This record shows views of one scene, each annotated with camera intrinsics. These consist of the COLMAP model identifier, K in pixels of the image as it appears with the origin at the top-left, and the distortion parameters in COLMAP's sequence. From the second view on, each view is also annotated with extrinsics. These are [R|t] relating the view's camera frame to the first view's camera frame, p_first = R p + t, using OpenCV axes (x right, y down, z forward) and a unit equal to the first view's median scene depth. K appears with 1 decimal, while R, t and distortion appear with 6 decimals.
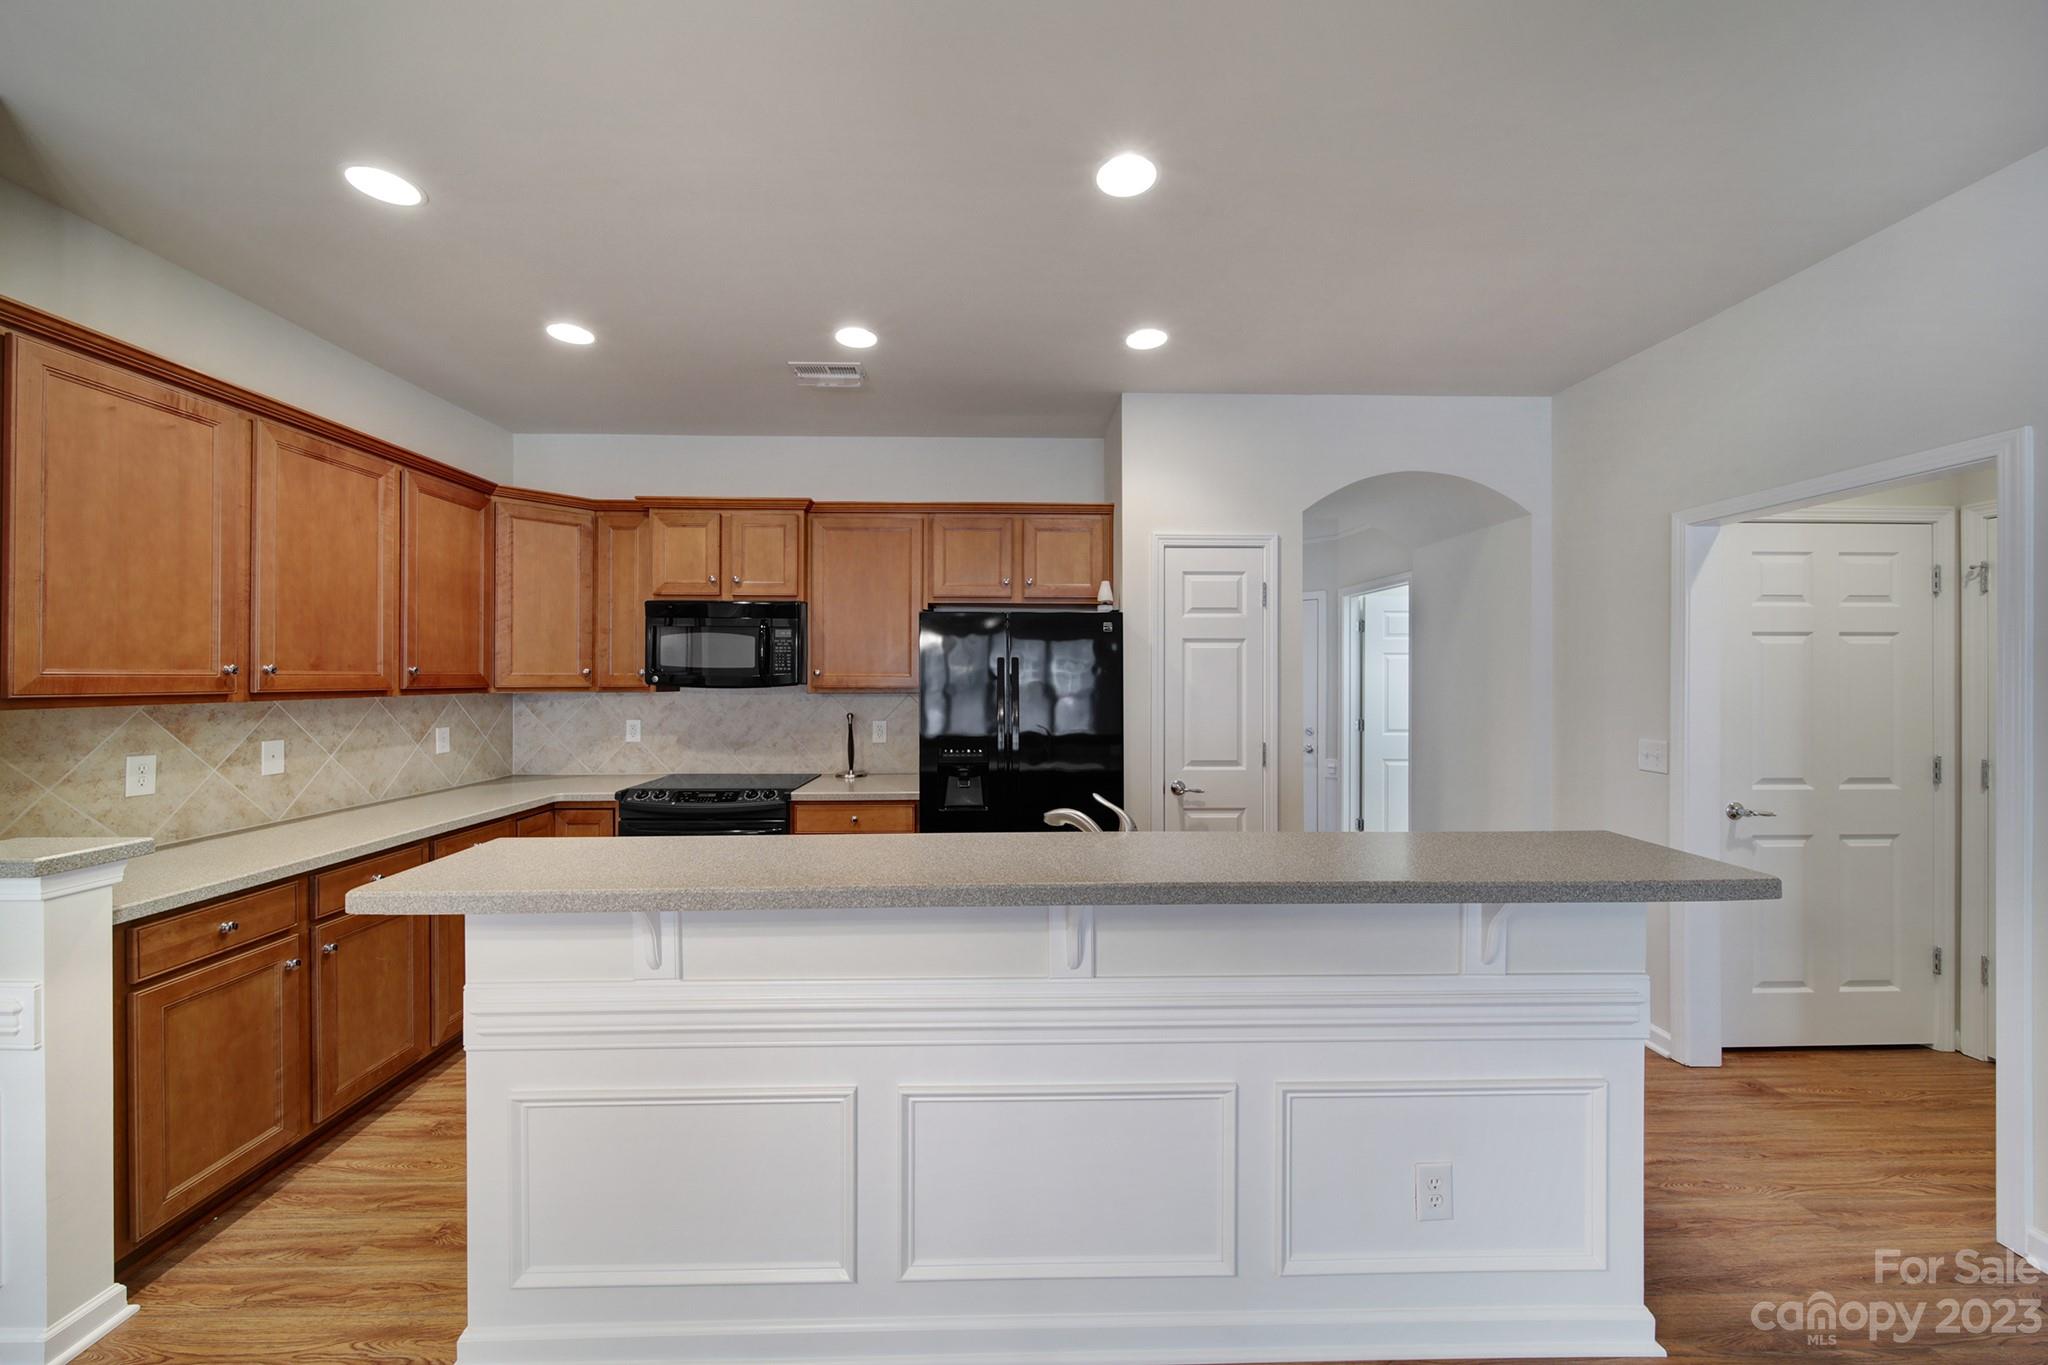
lens RADIAL K [[728.3, 0, 1016.2], [0, 728.3, 675.2], [0, 0, 1]] dist [-0.000115, -0.000239]
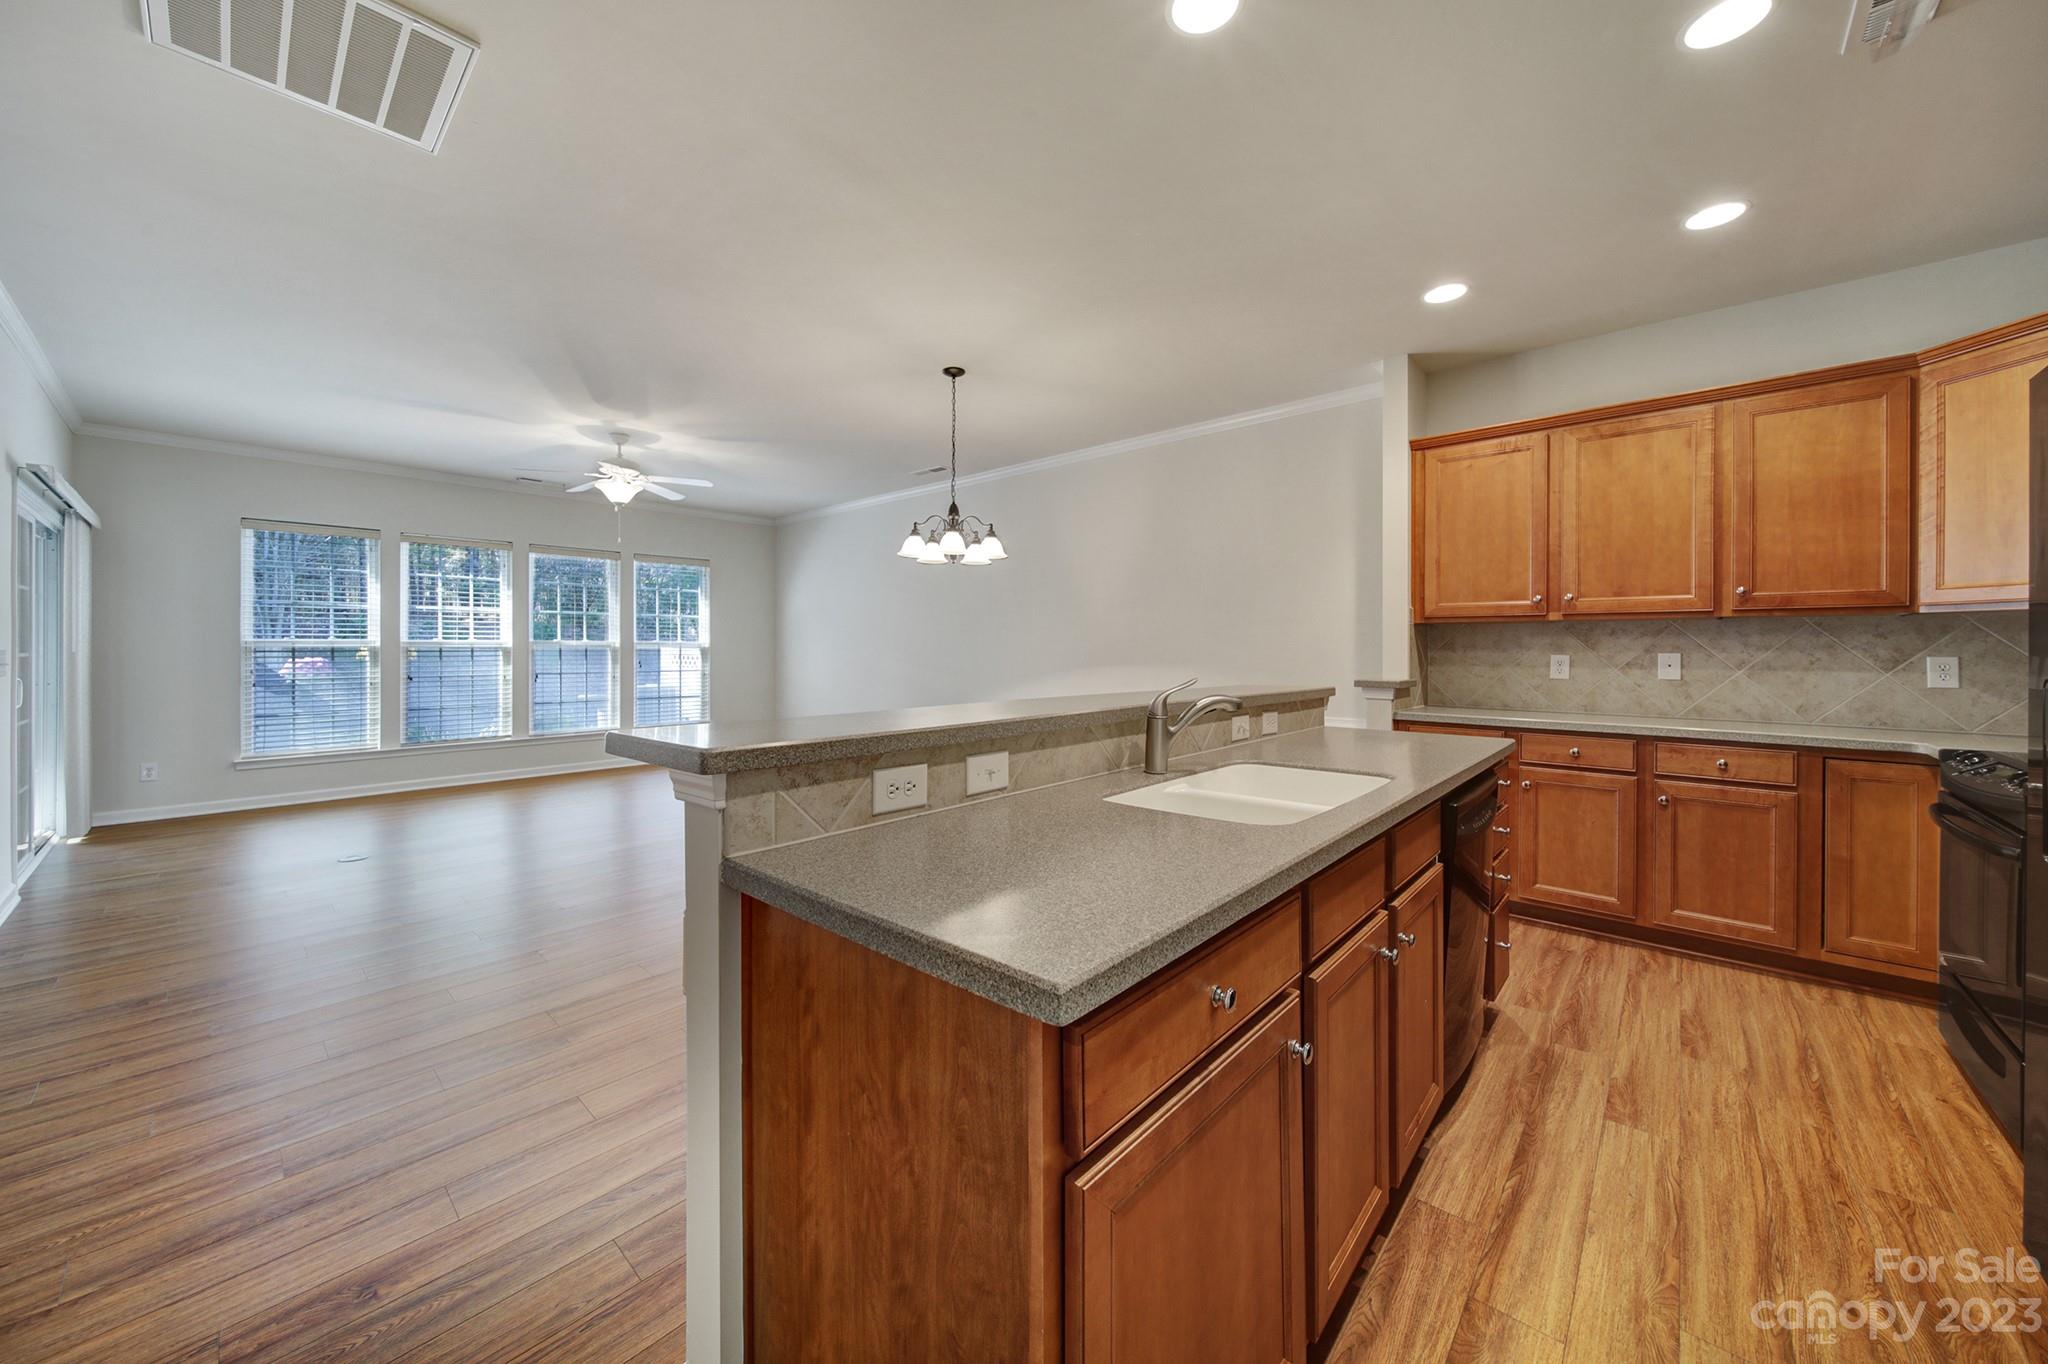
lens RADIAL K [[730.8, 0, 1014.7], [0, 730.8, 647.7], [0, 0, 1]] dist [-0.000302, -0.000164]
pose [[-0.690512, -0.002483, -0.723316, 0.553998], [-0.002248, 0.999997, -0.001287, 0.066309], [0.723317, 0.000738, -0.690515, 0.830074]]
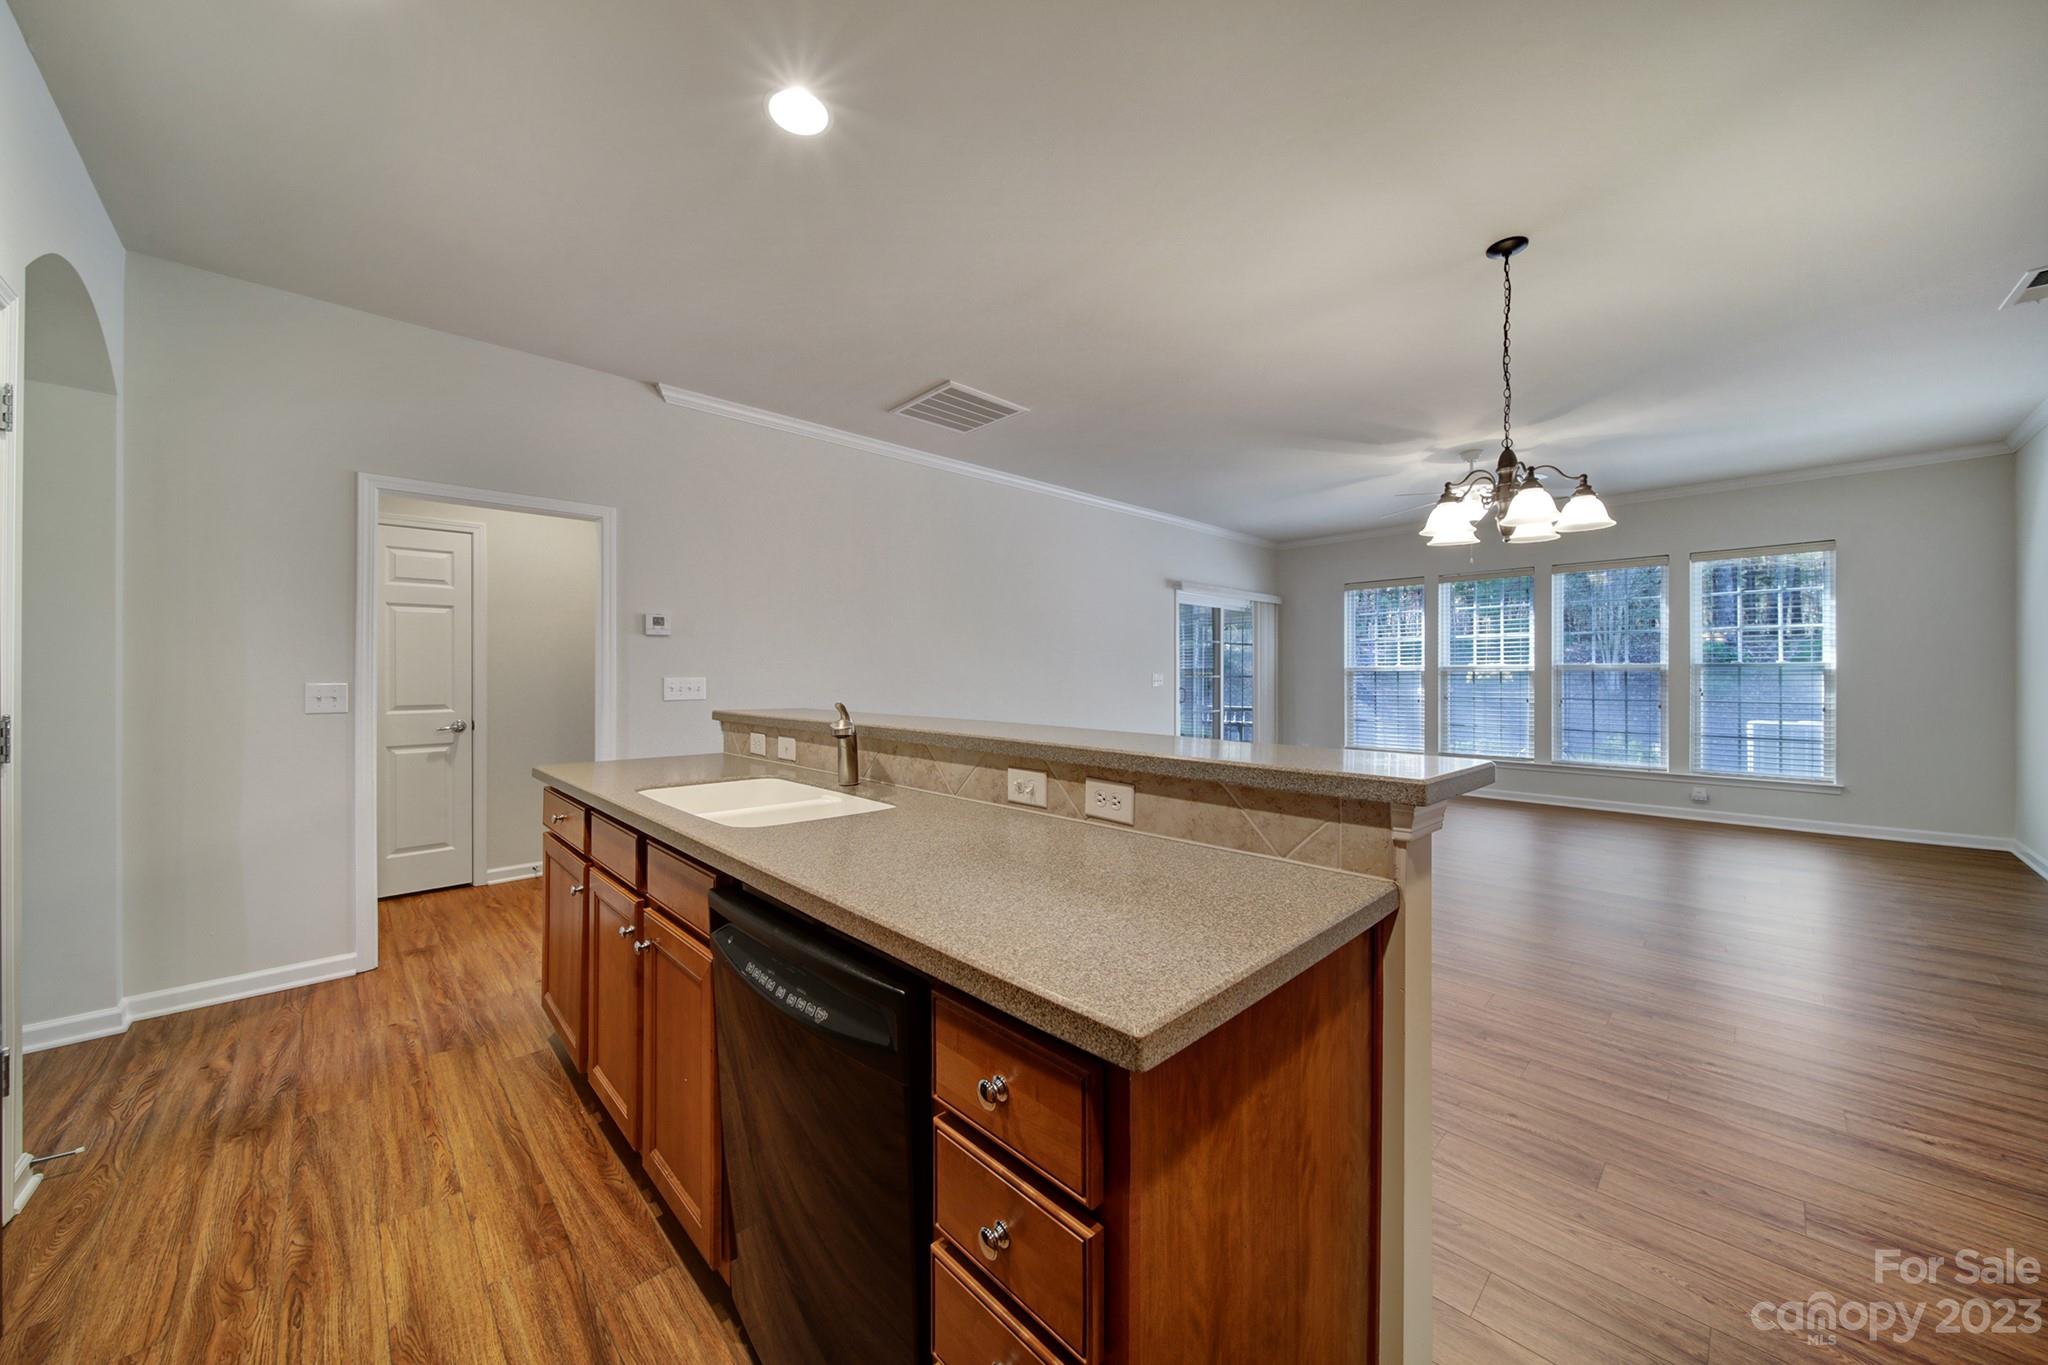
lens RADIAL K [[712.3, 0, 1016.9], [0, 712.3, 668.5], [0, 0, 1]] dist [0.000281, -0.000017]
pose [[-0.680926, 0.003154, 0.732345, -0.453893], [0.001077, 0.999994, -0.003304, 0.063726], [-0.732351, -0.001461, -0.680925, 0.833314]]
